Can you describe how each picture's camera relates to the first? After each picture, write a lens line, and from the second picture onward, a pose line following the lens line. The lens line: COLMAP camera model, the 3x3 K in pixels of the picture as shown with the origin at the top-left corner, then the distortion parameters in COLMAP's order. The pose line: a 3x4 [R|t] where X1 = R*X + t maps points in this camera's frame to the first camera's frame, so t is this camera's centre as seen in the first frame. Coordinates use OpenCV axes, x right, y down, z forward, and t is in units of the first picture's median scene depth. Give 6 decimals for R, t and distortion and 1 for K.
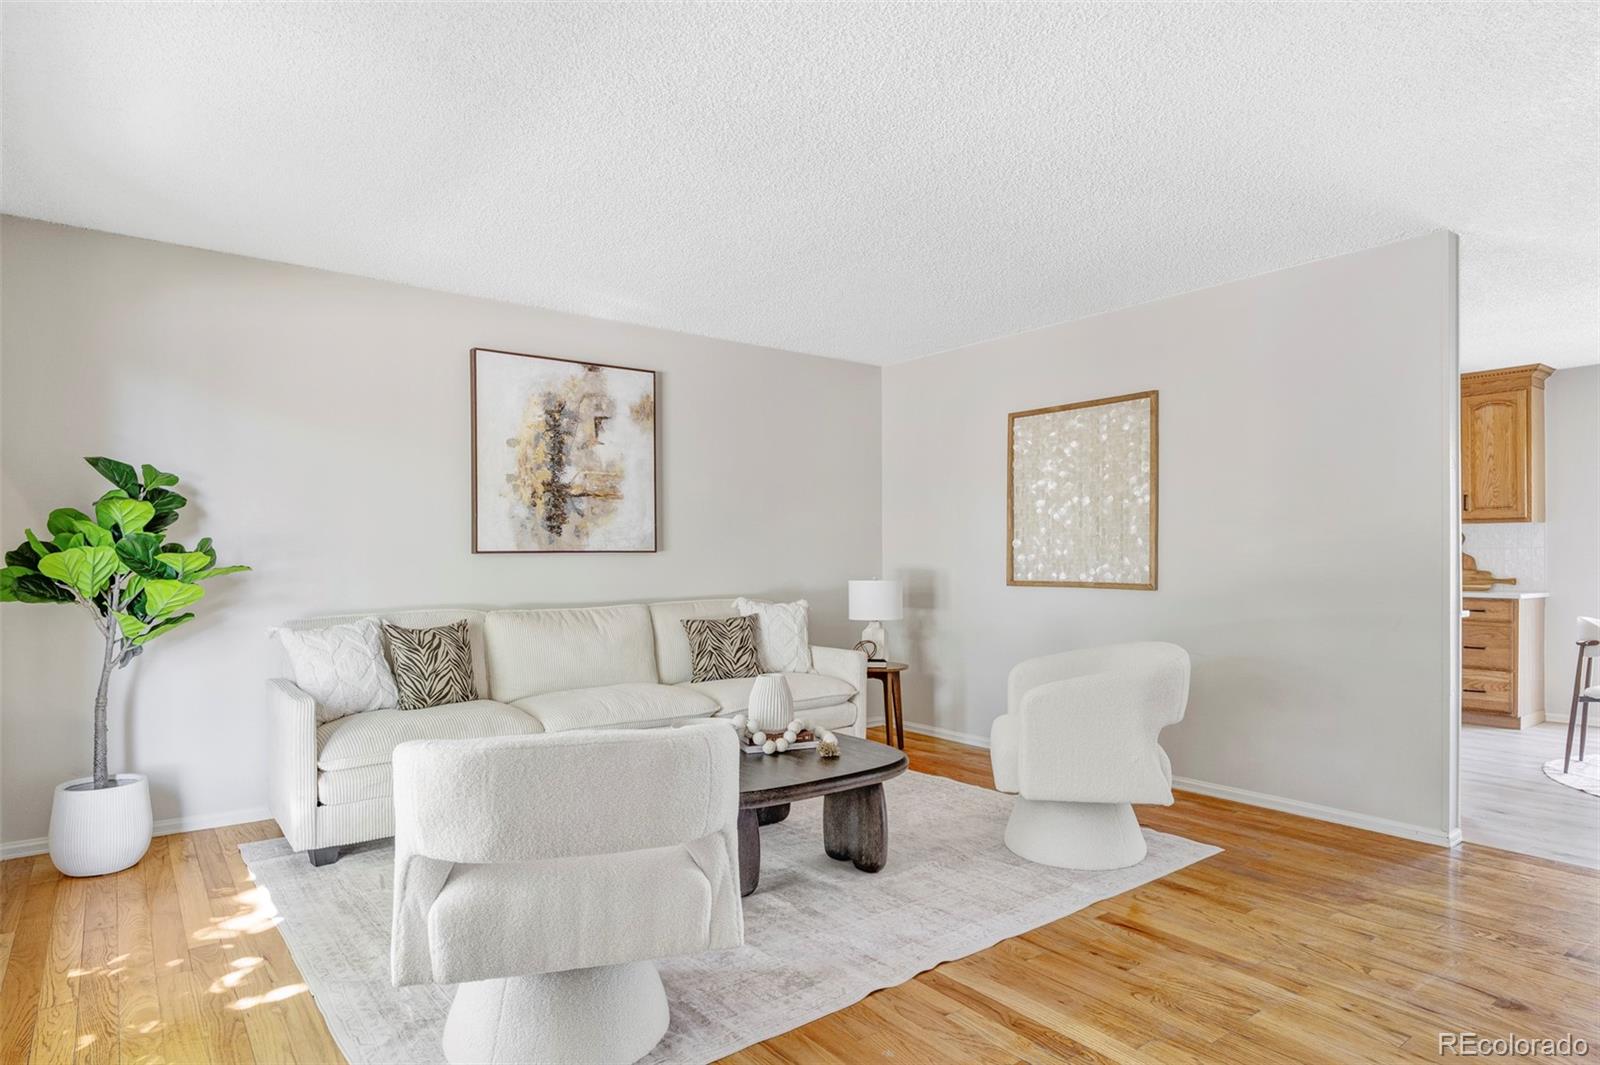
lens RADIAL K [[899.5, 0, 798.6], [0, 899.5, 559.7], [0, 0, 1]] dist [0.001443, 0.000863]
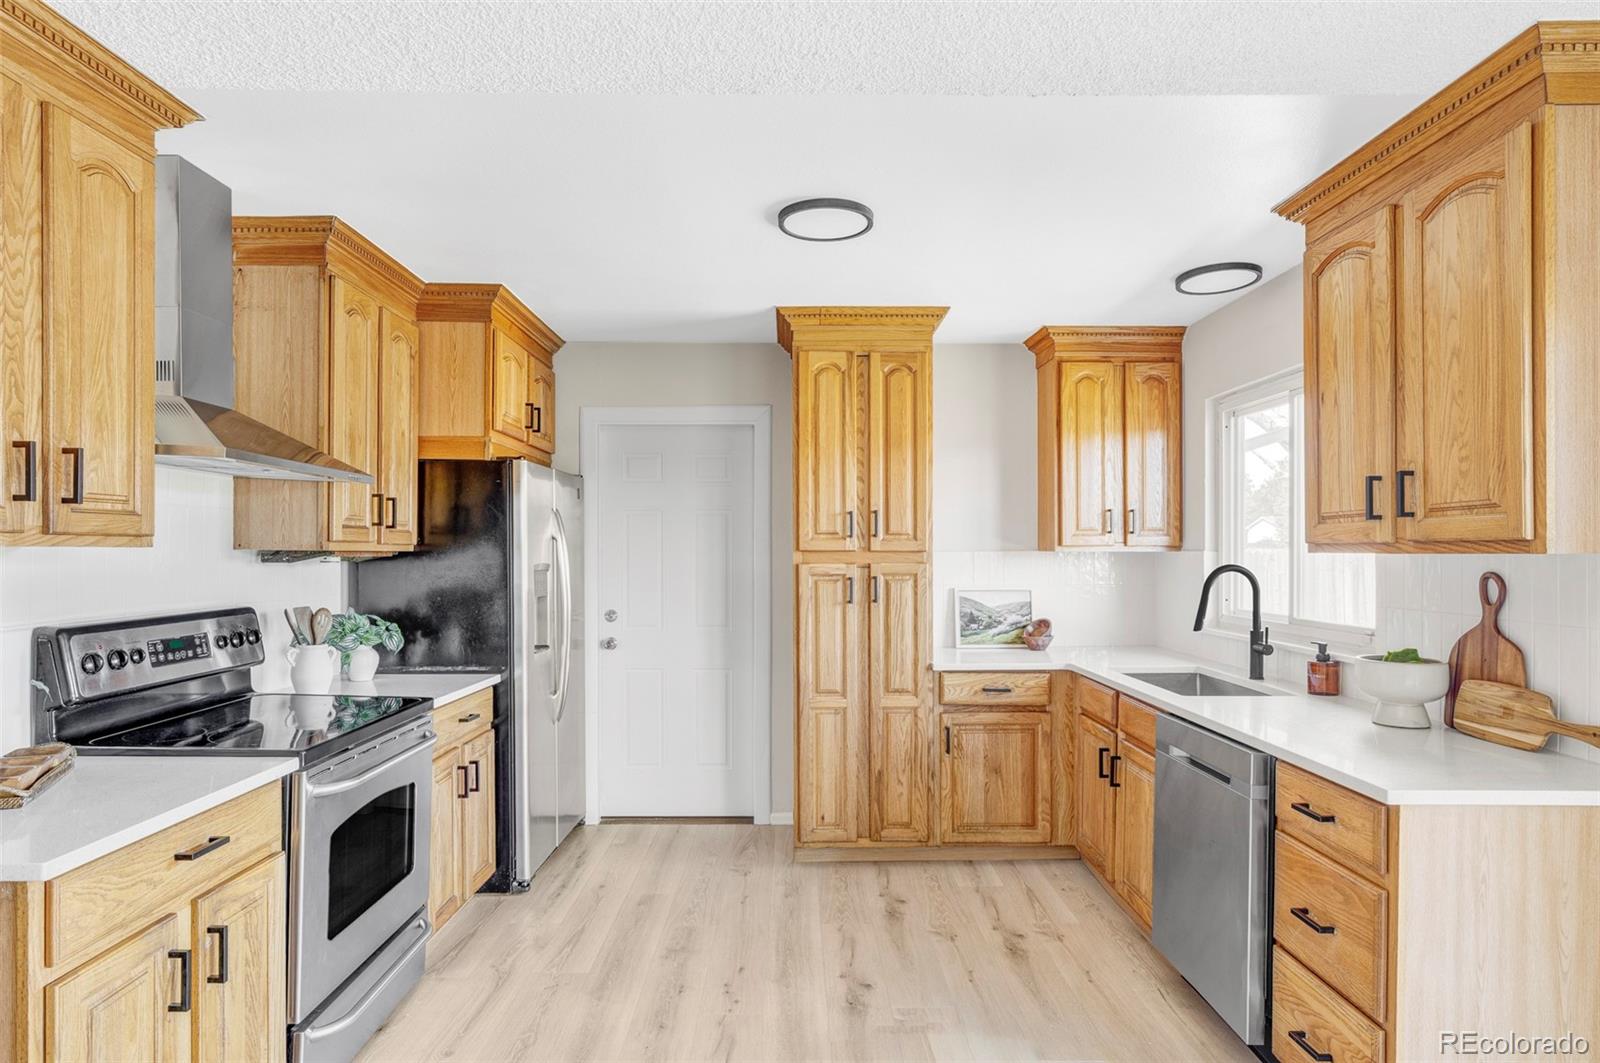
lens RADIAL K [[881.8, 0, 797.2], [0, 881.8, 555.5], [0, 0, 1]] dist [-0.002599, 0.000262]
pose [[0.801076, 0.006513, -0.598527, 0.797922], [-0.005606, 0.999979, 0.003378, -0.041458], [0.598536, 0.000649, 0.801095, 0.617291]]
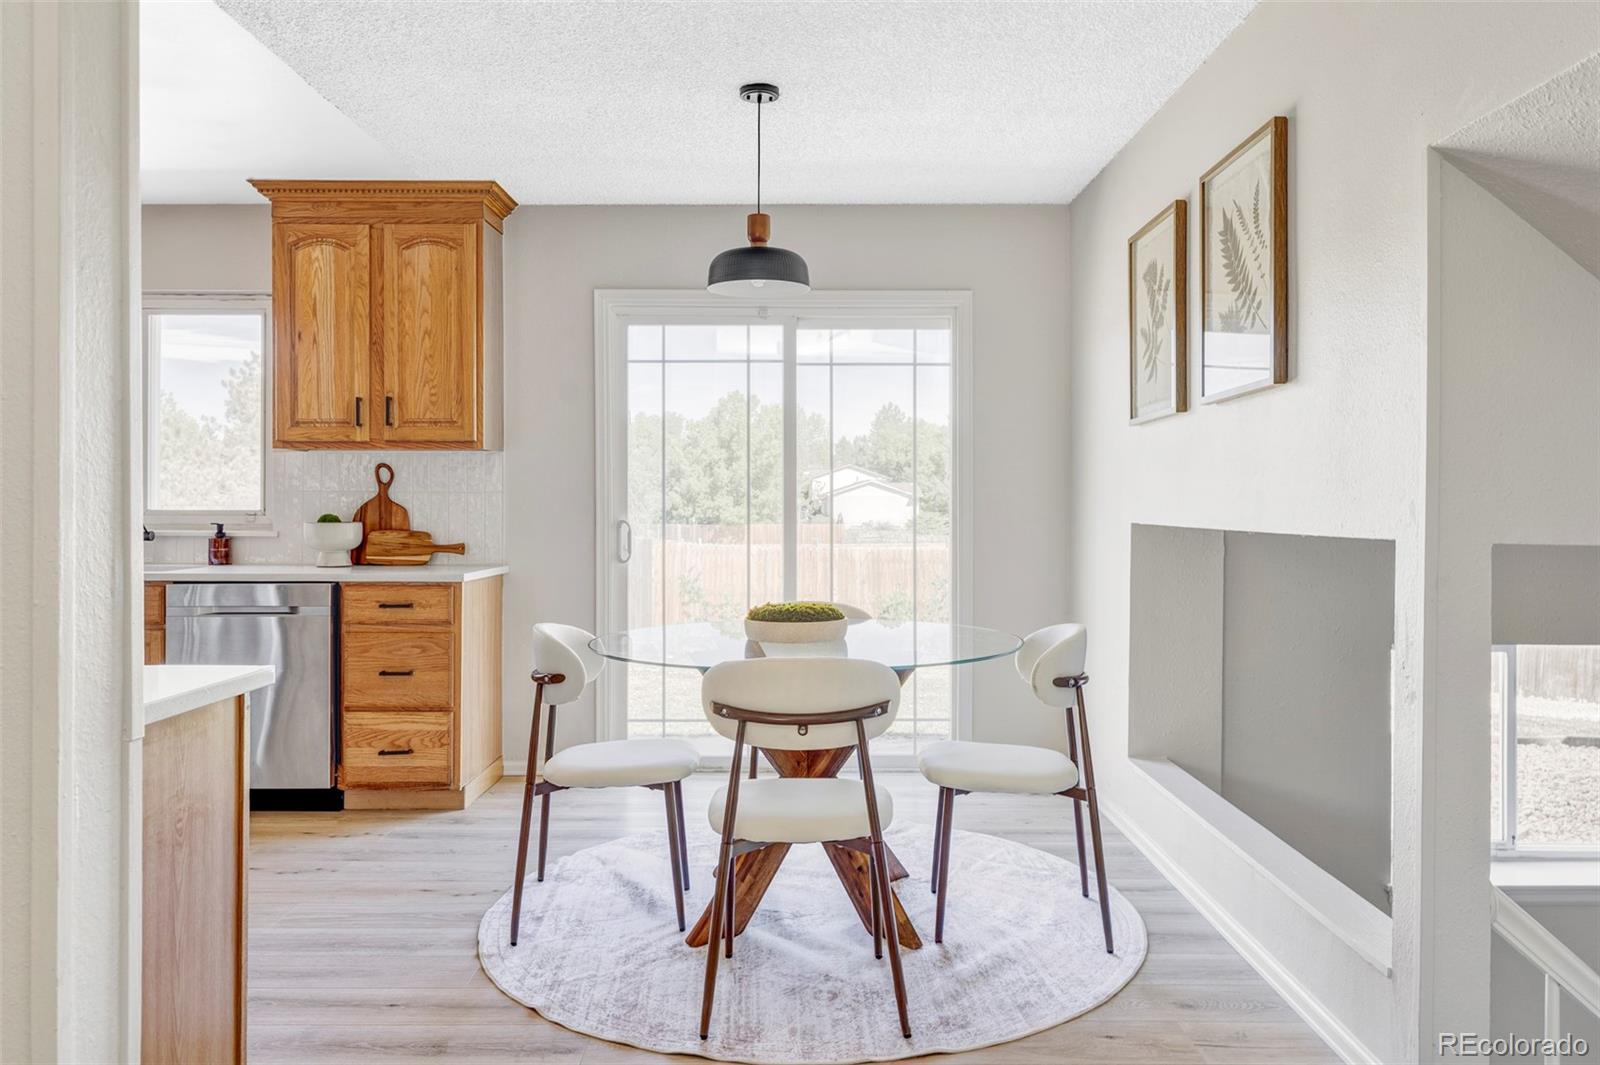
lens RADIAL K [[1127.4, 0, 805.2], [0, 1127.4, 506.0], [0, 0, 1]] dist [0.005836, 0.002147]
pose [[0.601270, 0.003515, 0.799039, 0.352192], [-0.001704, 0.999994, -0.003116, -0.002589], [-0.799044, 0.000513, 0.601272, 0.388754]]
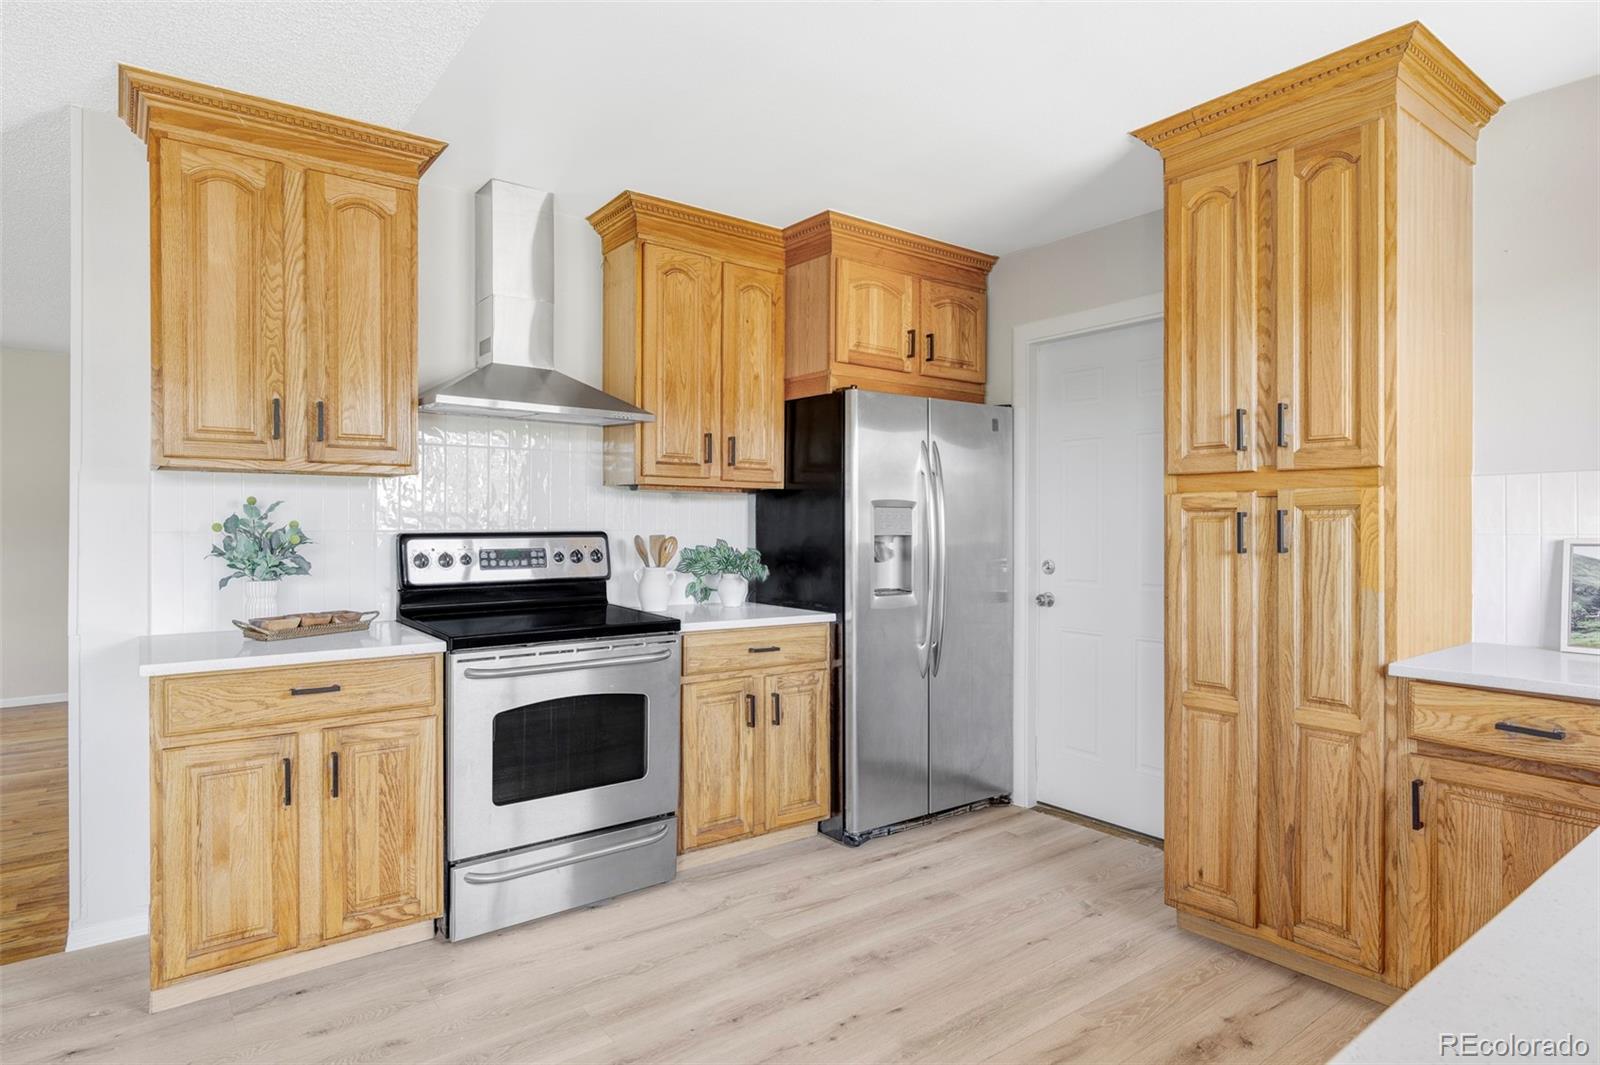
lens RADIAL K [[878.8, 0, 803.2], [0, 878.8, 526.8], [0, 0, 1]] dist [-0.001233, 0.001080]
pose [[0.004228, 0.006205, -0.999972, 0.854578], [-0.005885, 0.999964, 0.006180, -0.018565], [0.999974, 0.005859, 0.004265, 0.943254]]
